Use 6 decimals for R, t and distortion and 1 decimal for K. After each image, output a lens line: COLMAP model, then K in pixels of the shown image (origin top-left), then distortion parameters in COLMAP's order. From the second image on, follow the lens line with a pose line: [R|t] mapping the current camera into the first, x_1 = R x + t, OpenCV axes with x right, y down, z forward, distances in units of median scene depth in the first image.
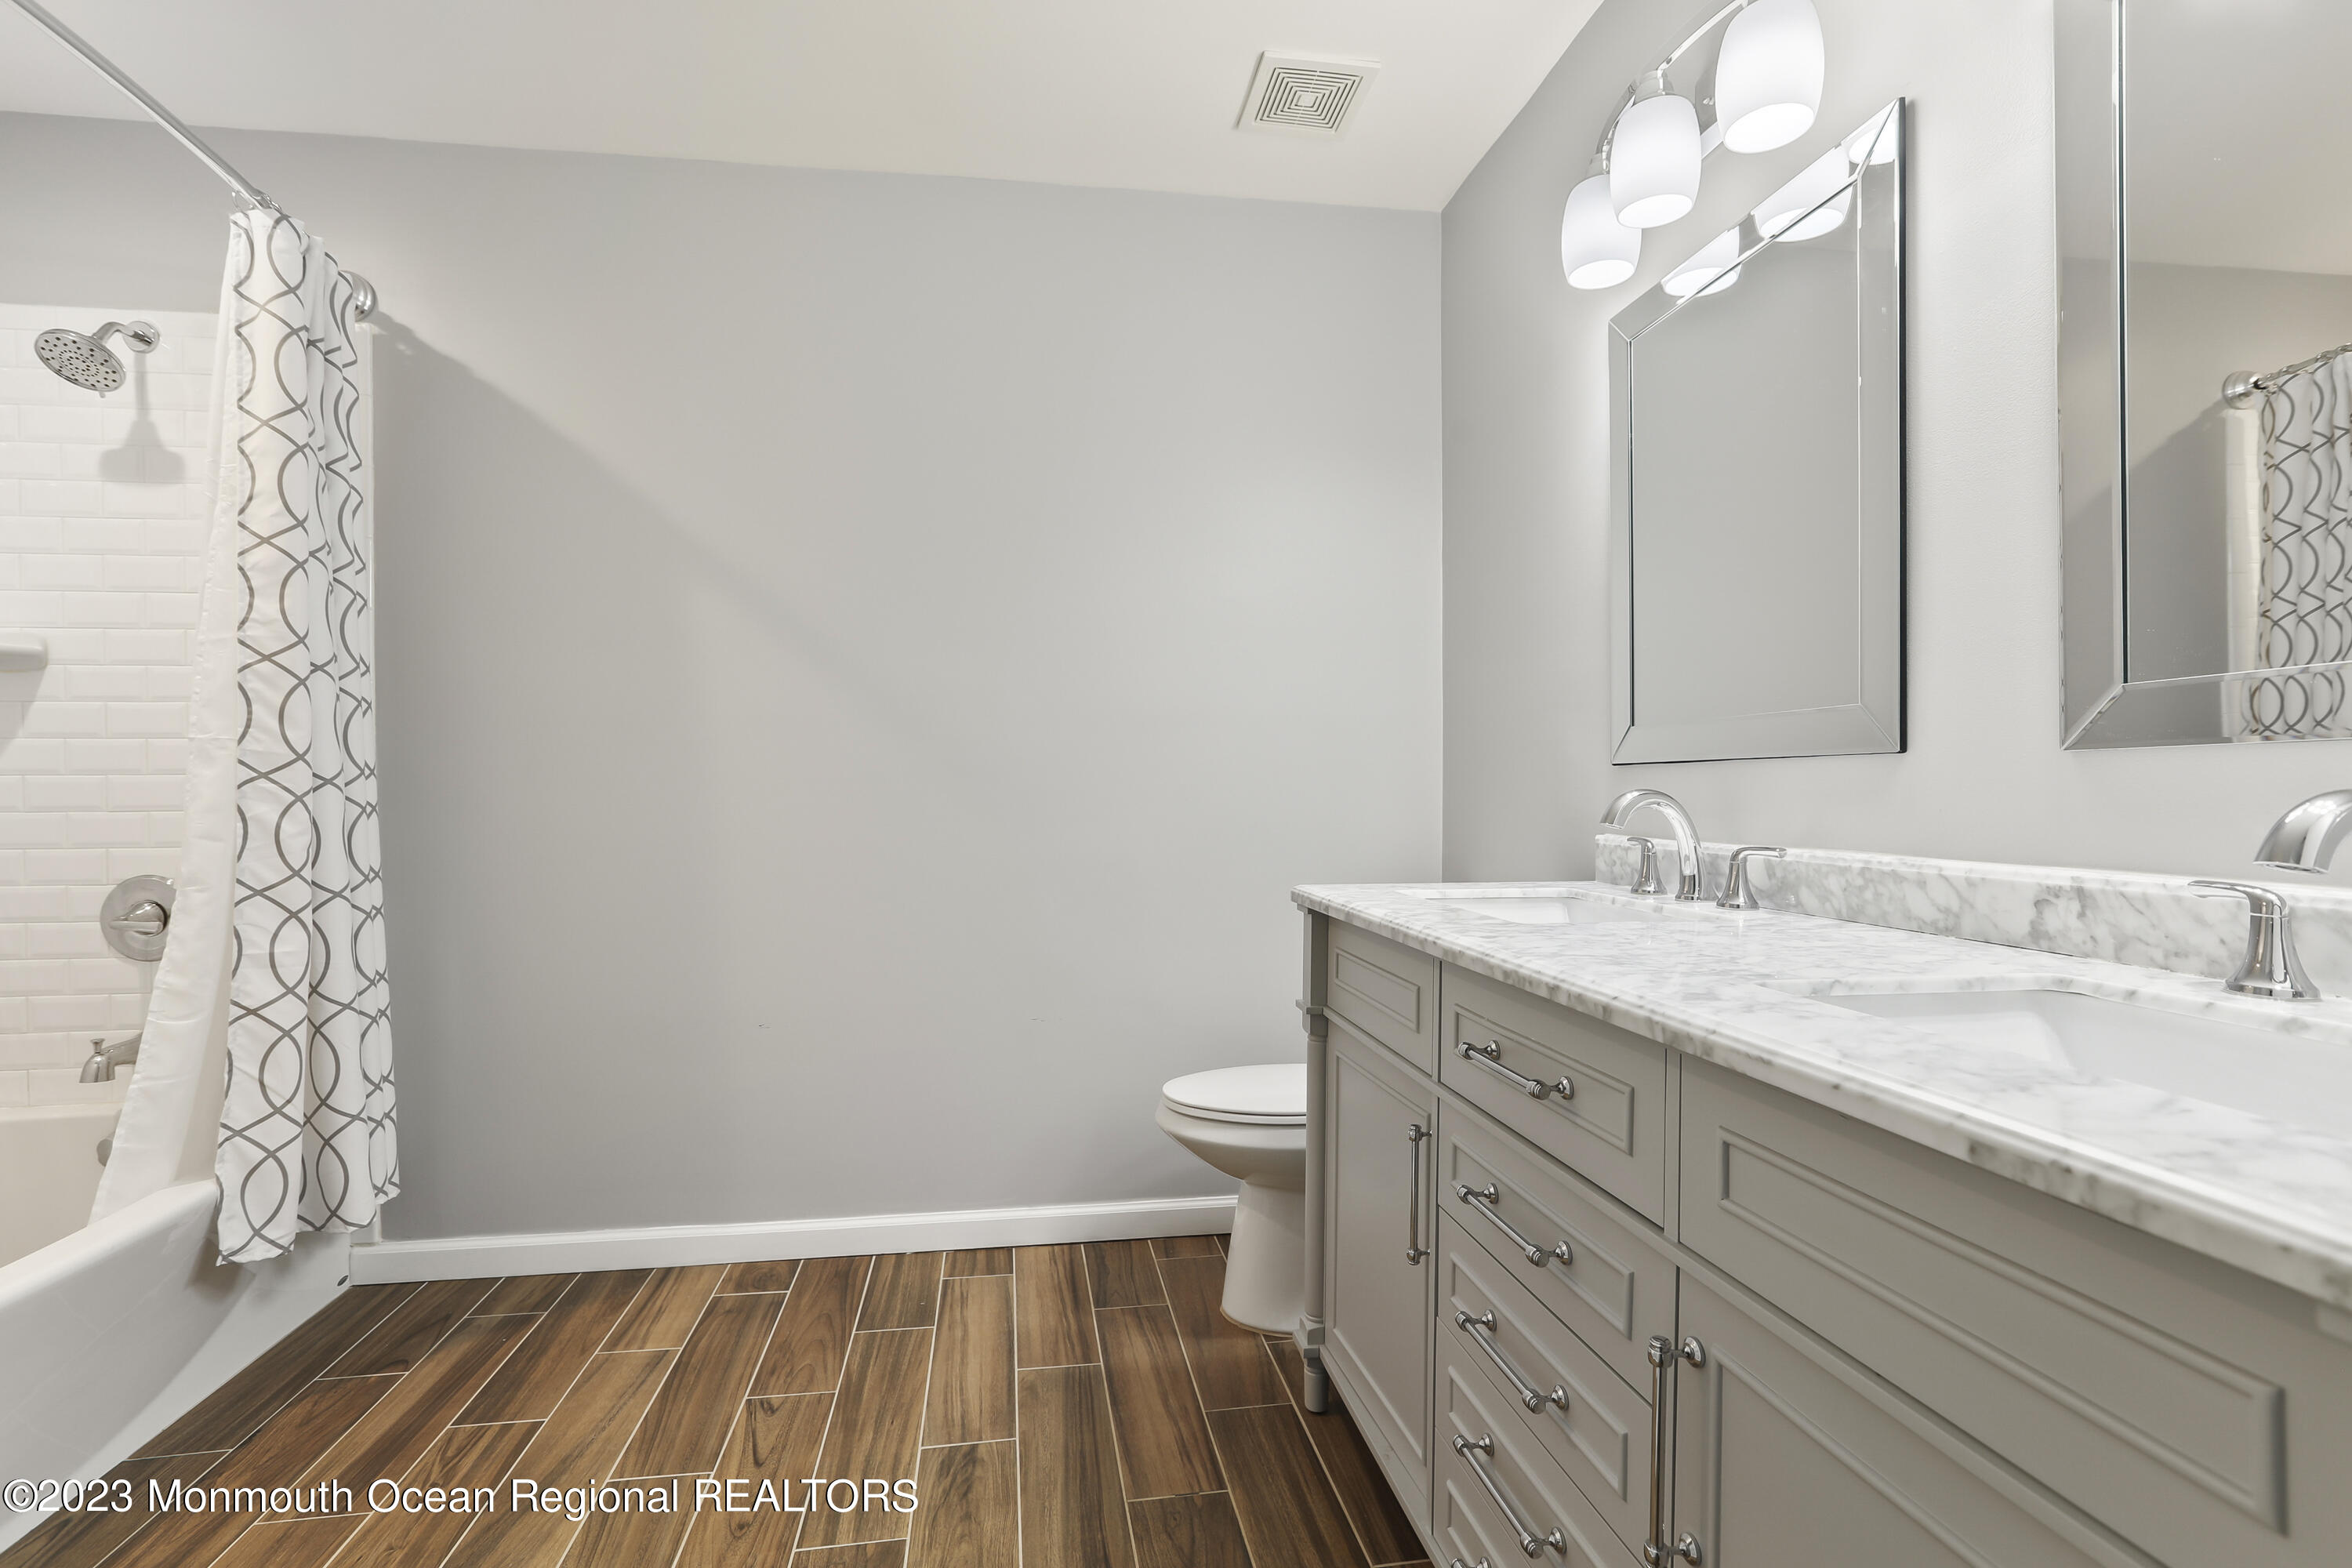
lens RADIAL K [[1087.2, 0, 1174.1], [0, 1087.2, 777.9], [0, 0, 1]] dist [-0.033421, 0.016267]
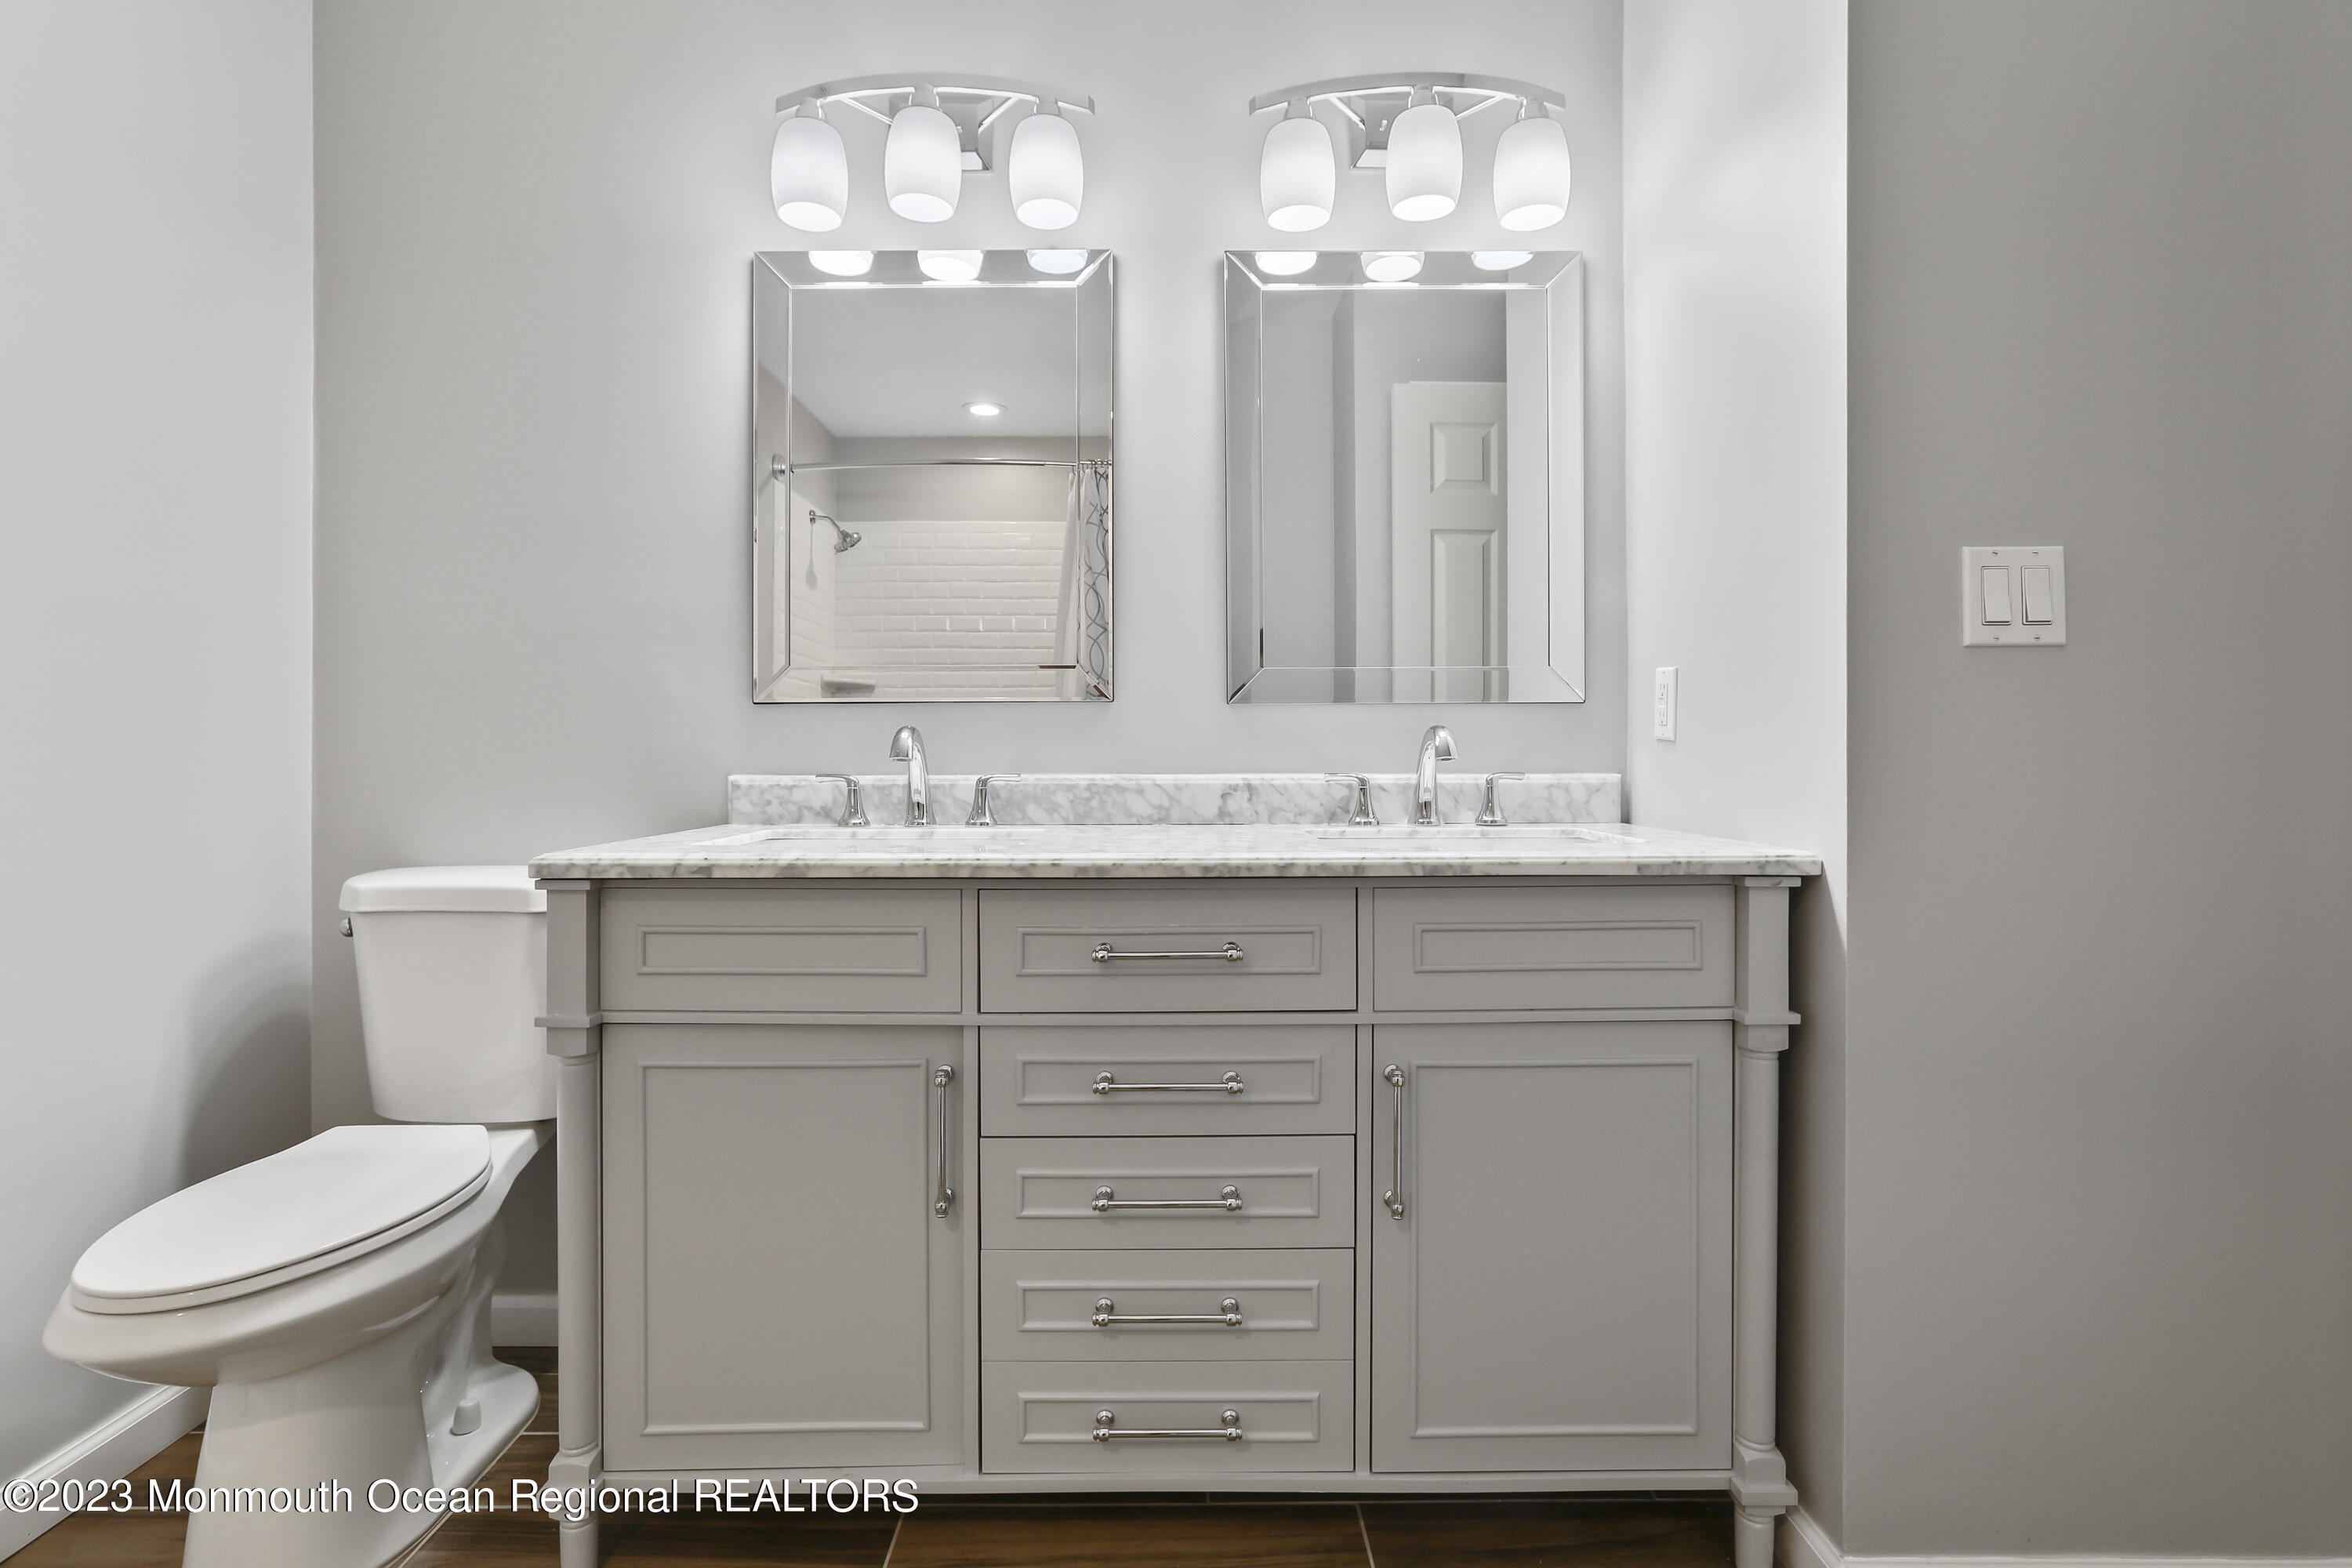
lens RADIAL K [[1087.2, 0, 1175.4], [0, 1087.2, 783.6], [0, 0, 1]] dist [-0.033421, 0.016267]
pose [[0.120774, -0.027792, 0.992291, -0.810112], [-0.009020, 0.999536, 0.029092, 0.045946], [-0.992639, -0.012464, 0.120467, 0.804892]]
